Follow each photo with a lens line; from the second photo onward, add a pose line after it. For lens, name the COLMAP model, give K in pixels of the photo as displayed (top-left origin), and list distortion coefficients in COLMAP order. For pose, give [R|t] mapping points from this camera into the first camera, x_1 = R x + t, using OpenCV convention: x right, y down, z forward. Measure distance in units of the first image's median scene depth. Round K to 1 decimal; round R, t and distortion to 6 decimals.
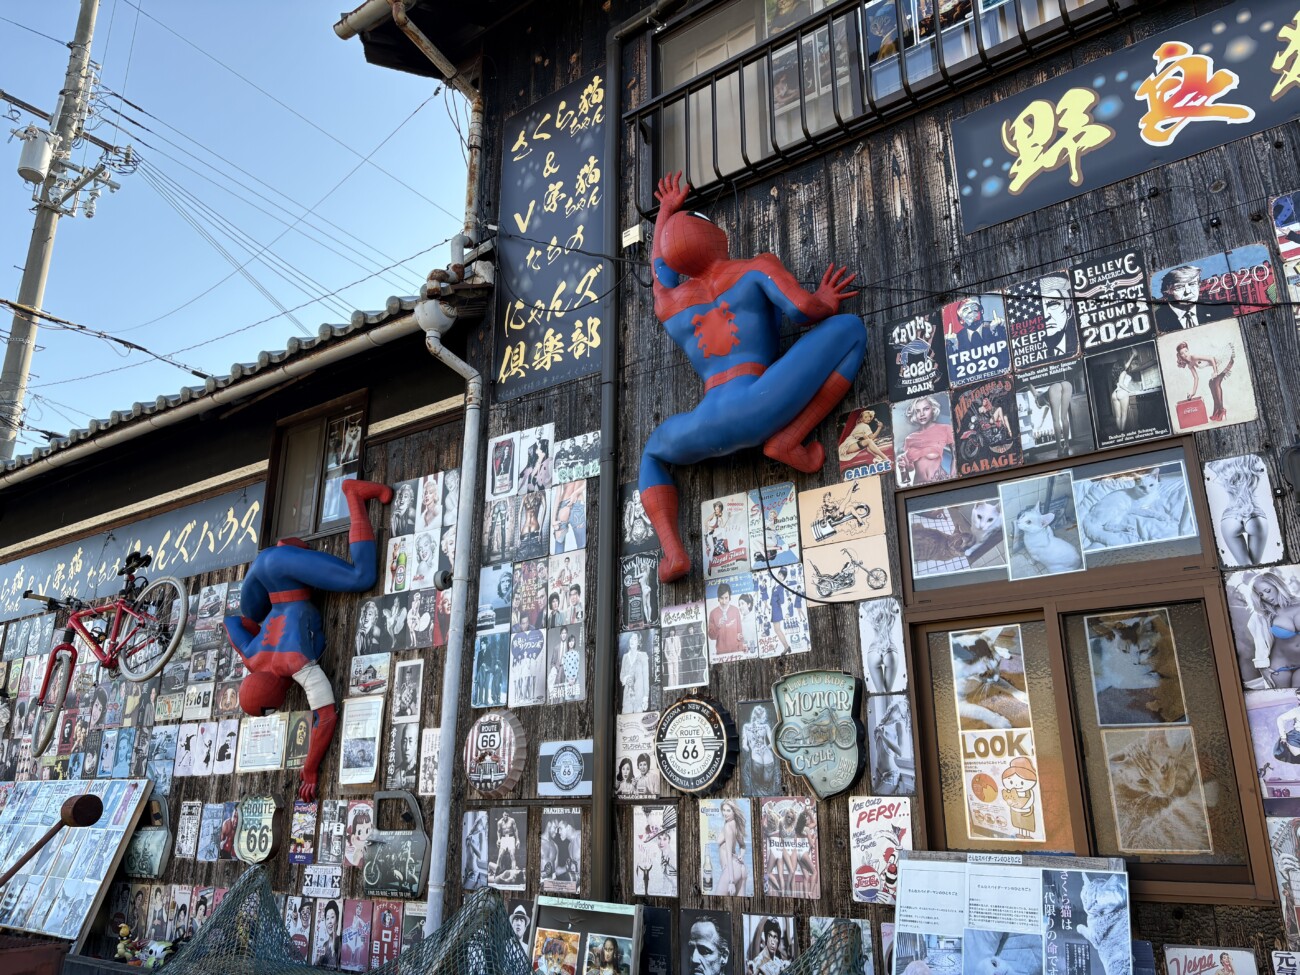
lens RADIAL K [[993.6, 0, 650.0], [0, 993.6, 487.5], [0, 0, 1]] dist [0.025344, -0.004341]
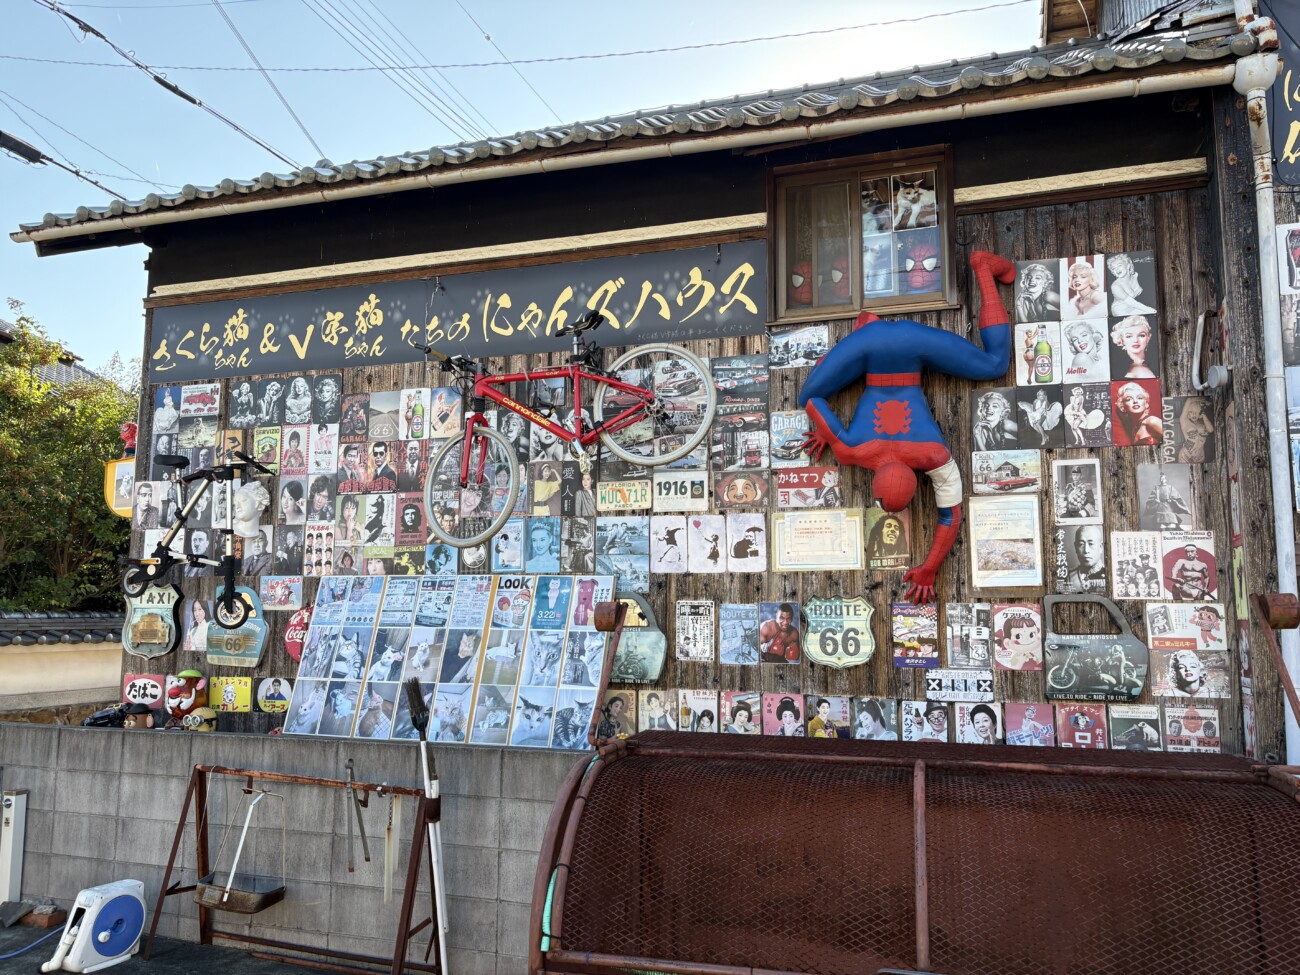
lens RADIAL K [[942.7, 0, 650.0], [0, 942.7, 487.5], [0, 0, 1]] dist [0.075814, -0.141656]
pose [[0.946124, 0.043415, 0.320881, -0.916520], [-0.102207, 0.980350, 0.168721, 0.092361], [-0.307250, -0.192428, 0.931970, 0.298674]]
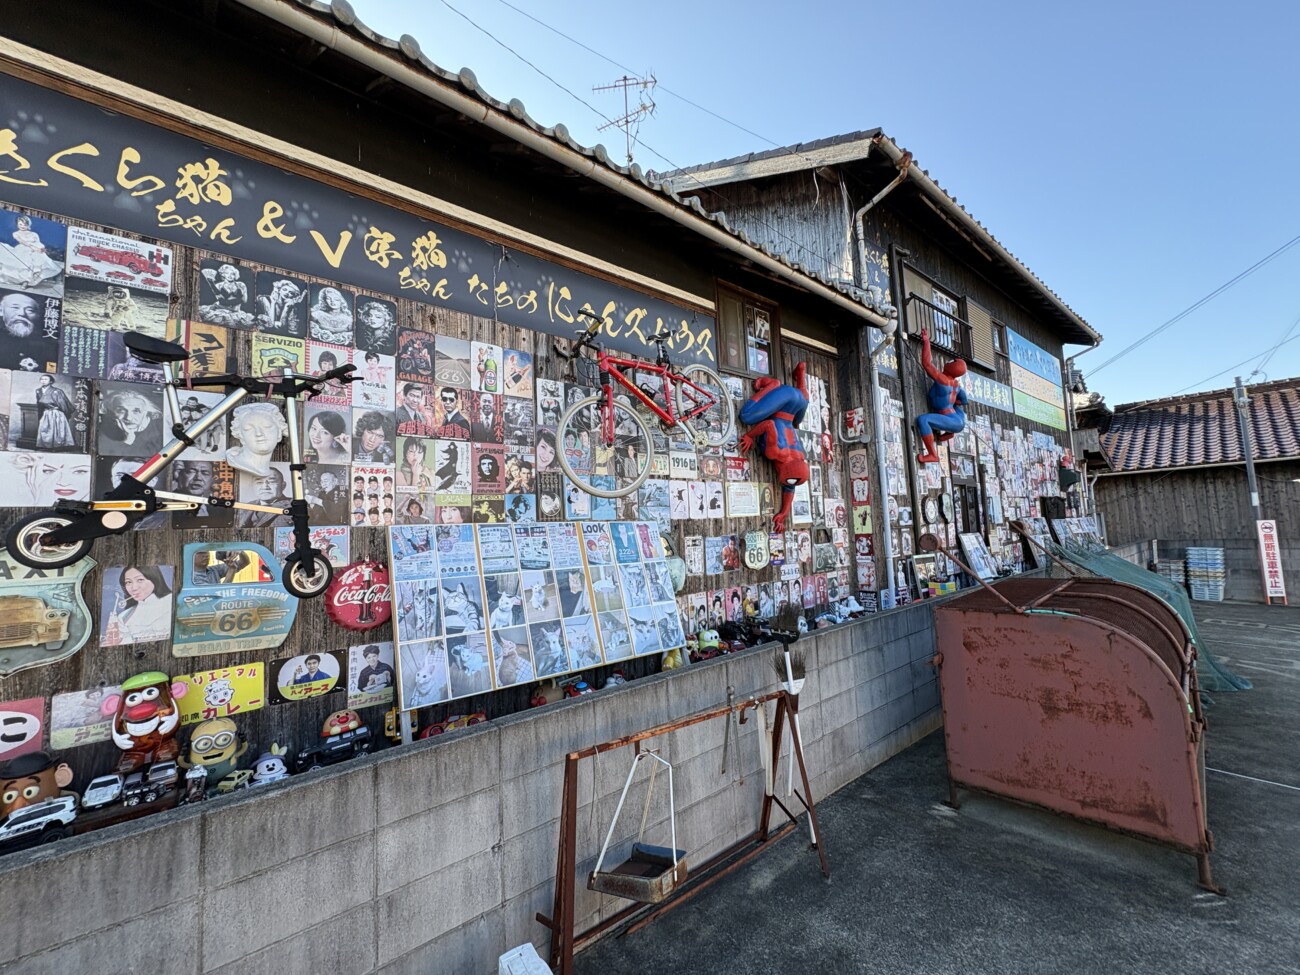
lens RADIAL K [[513.2, 0, 650.0], [0, 513.2, 487.5], [0, 0, 1]] dist [0.001806, 0.000409]
pose [[0.228708, 0.072750, 0.970773, -1.383795], [-0.256723, 0.966411, -0.011940, 0.324628], [-0.939035, -0.246489, 0.239702, 1.077956]]
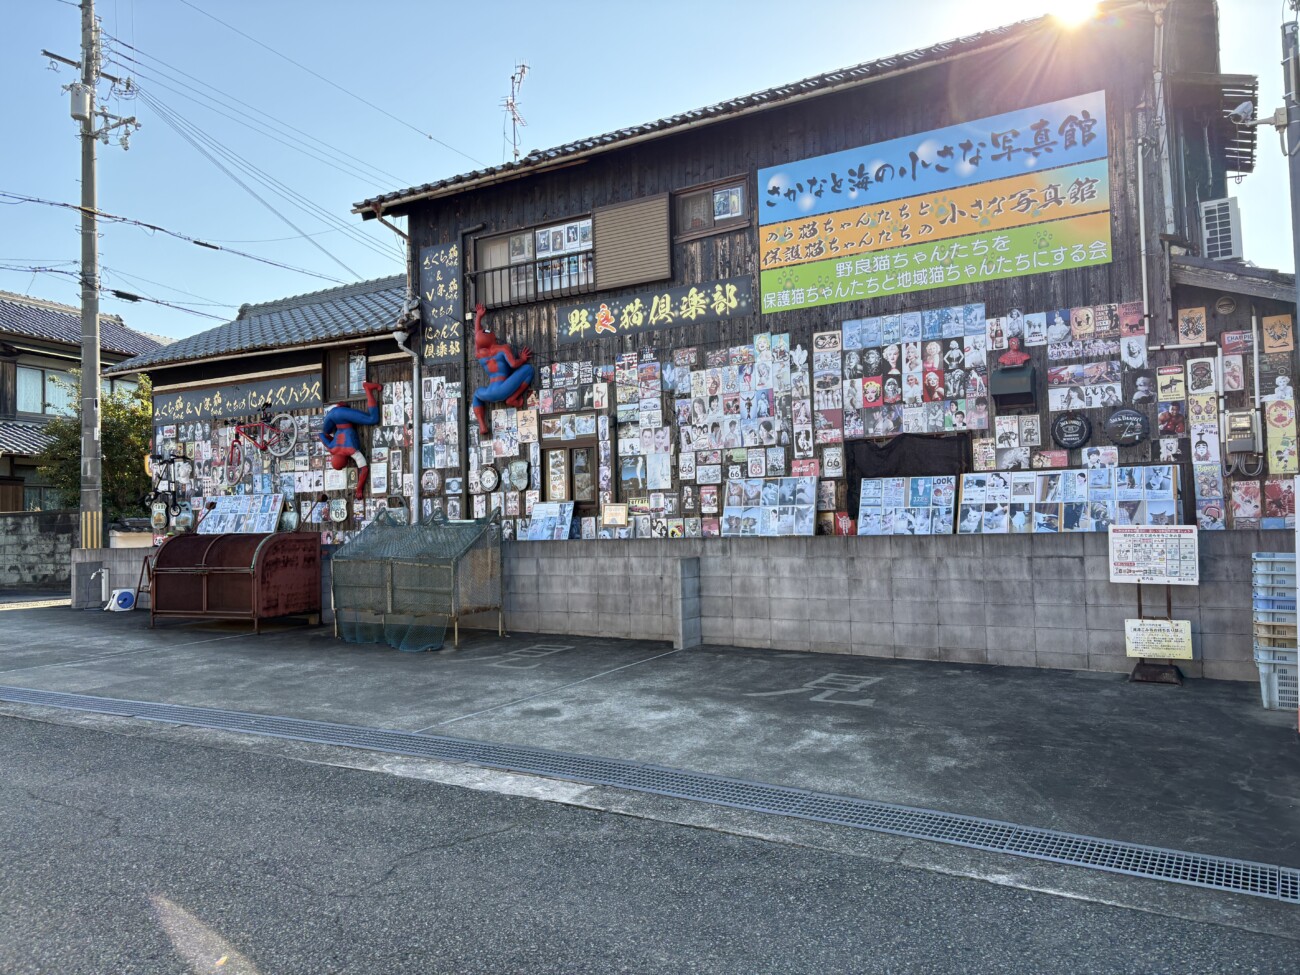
lens RADIAL K [[942.7, 0, 650.0], [0, 942.7, 487.5], [0, 0, 1]] dist [0.075814, -0.141656]
pose [[0.992114, -0.018715, 0.123935, 0.141090], [-0.015365, 0.963174, 0.268441, -0.465410], [-0.124395, -0.268229, 0.955290, -1.710446]]
